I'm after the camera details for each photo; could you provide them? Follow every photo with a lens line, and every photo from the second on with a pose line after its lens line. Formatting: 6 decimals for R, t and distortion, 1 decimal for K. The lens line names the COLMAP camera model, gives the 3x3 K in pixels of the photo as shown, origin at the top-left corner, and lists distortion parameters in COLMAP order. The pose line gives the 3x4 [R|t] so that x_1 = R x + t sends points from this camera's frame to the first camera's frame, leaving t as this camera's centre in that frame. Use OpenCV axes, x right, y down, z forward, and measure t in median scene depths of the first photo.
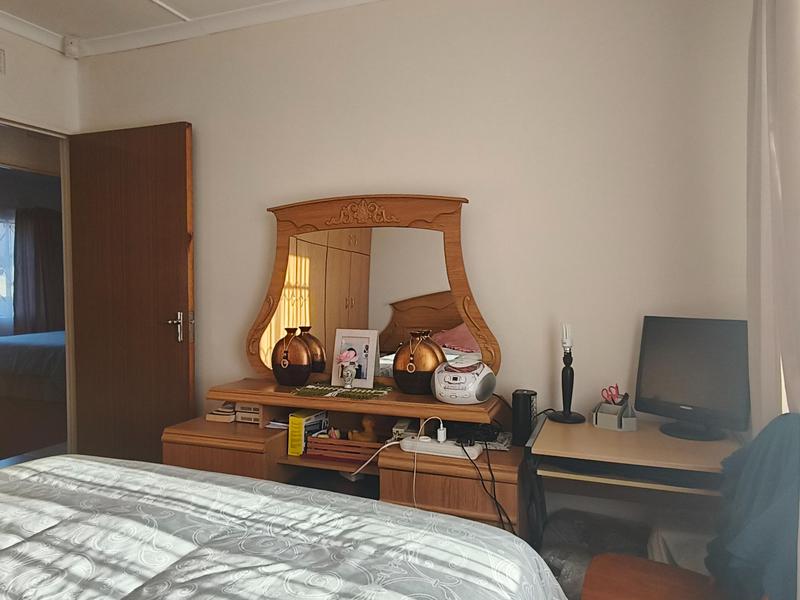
lens RADIAL K [[556.0, 0, 411.8], [0, 556.0, 306.0], [0, 0, 1]] dist [-0.005945, 0.010872]
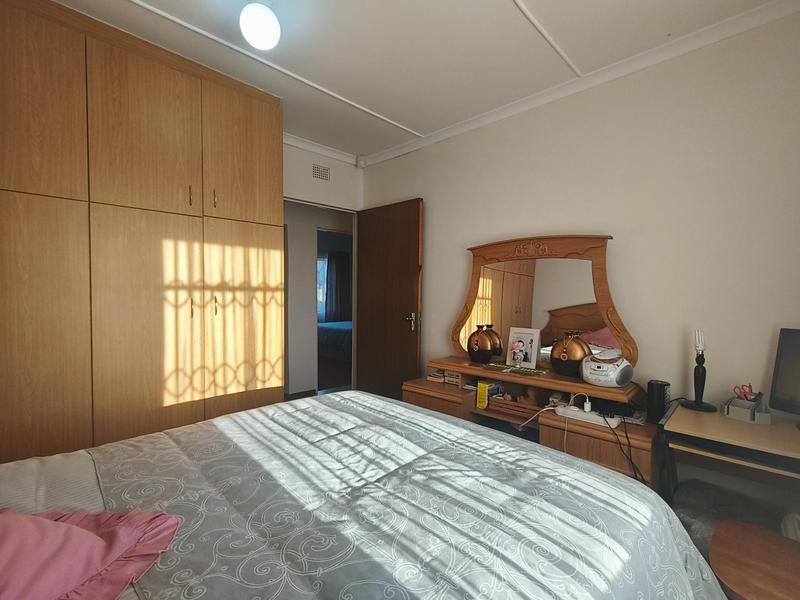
lens RADIAL K [[371.3, 0, 406.7], [0, 371.3, 304.7], [0, 0, 1]] dist [0.003907, 0.001190]
pose [[0.920528, 0.021645, -0.390076, -0.005103], [-0.027419, 0.999581, -0.009239, -0.002820], [0.389713, 0.019200, 0.920736, -0.038233]]
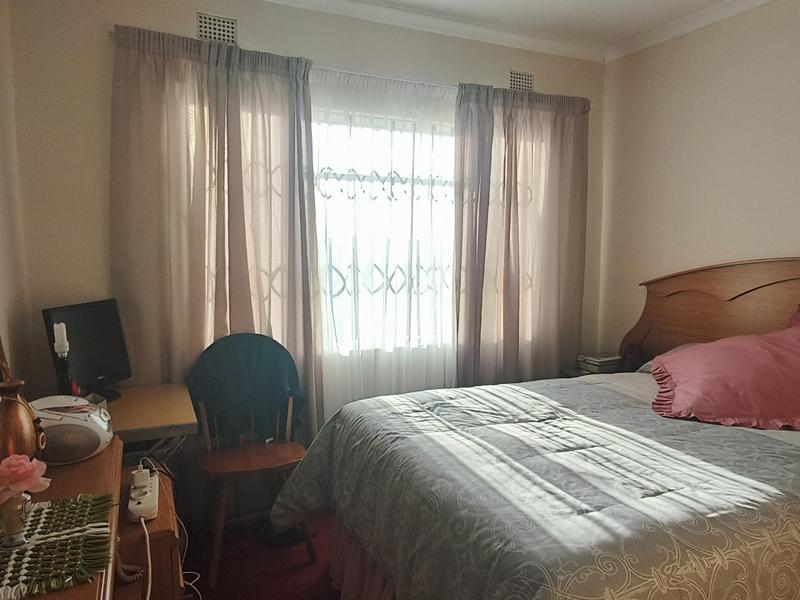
lens RADIAL K [[556.0, 0, 405.7], [0, 556.0, 299.3], [0, 0, 1]] dist [-0.005945, 0.010872]
pose [[-0.712104, -0.069393, 0.698636, -0.711150], [0.018238, 0.992939, 0.117215, -0.099801], [-0.701837, 0.096211, -0.705810, 1.196664]]
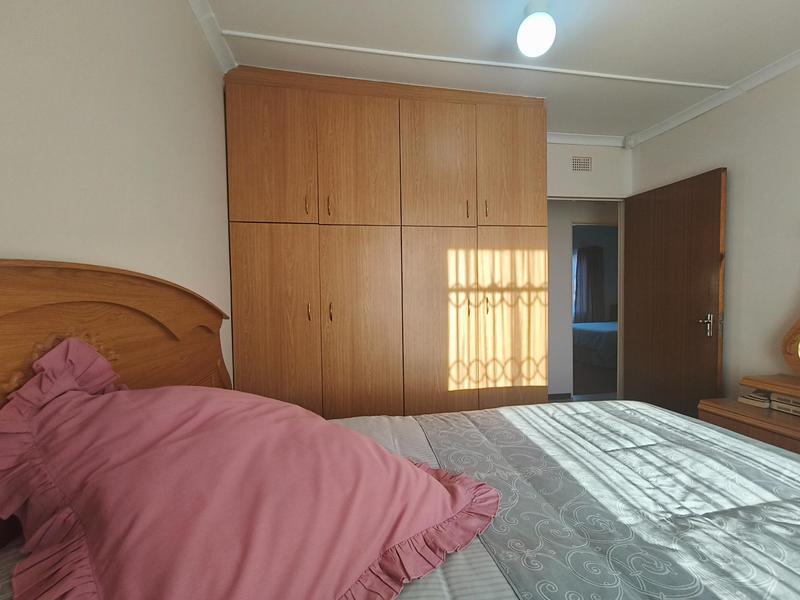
lens RADIAL K [[371.3, 0, 407.6], [0, 371.3, 303.5], [0, 0, 1]] dist [0.003907, 0.001190]
pose [[0.519920, 0.017791, -0.854029, -0.050888], [-0.025450, 0.999662, 0.005332, -0.001252], [0.853836, 0.018963, 0.520197, -0.094803]]
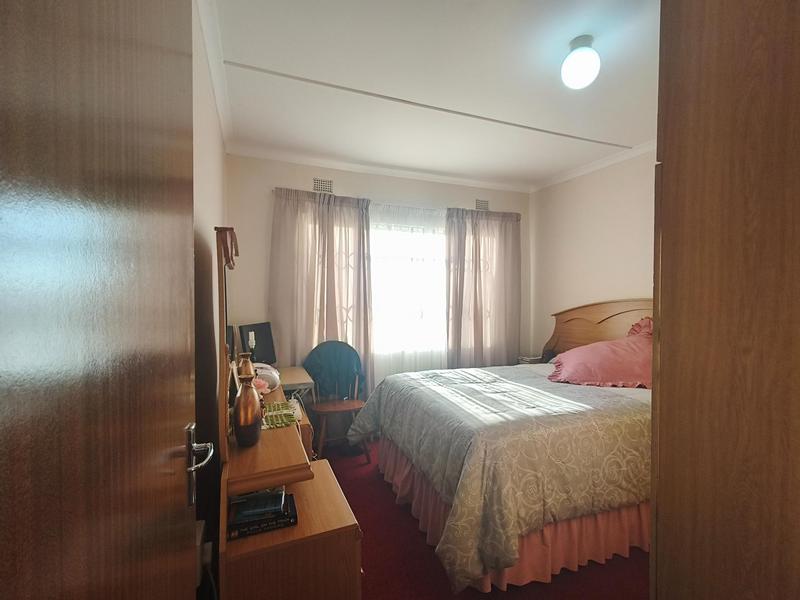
lens RADIAL K [[371.3, 0, 399.4], [0, 371.3, 300.7], [0, 0, 1]] dist [0.003907, 0.001190]
pose [[-0.667209, -0.010066, 0.744802, -0.949007], [0.024276, 0.999084, 0.035250, -0.102966], [-0.744475, 0.041599, -0.666353, 1.415230]]
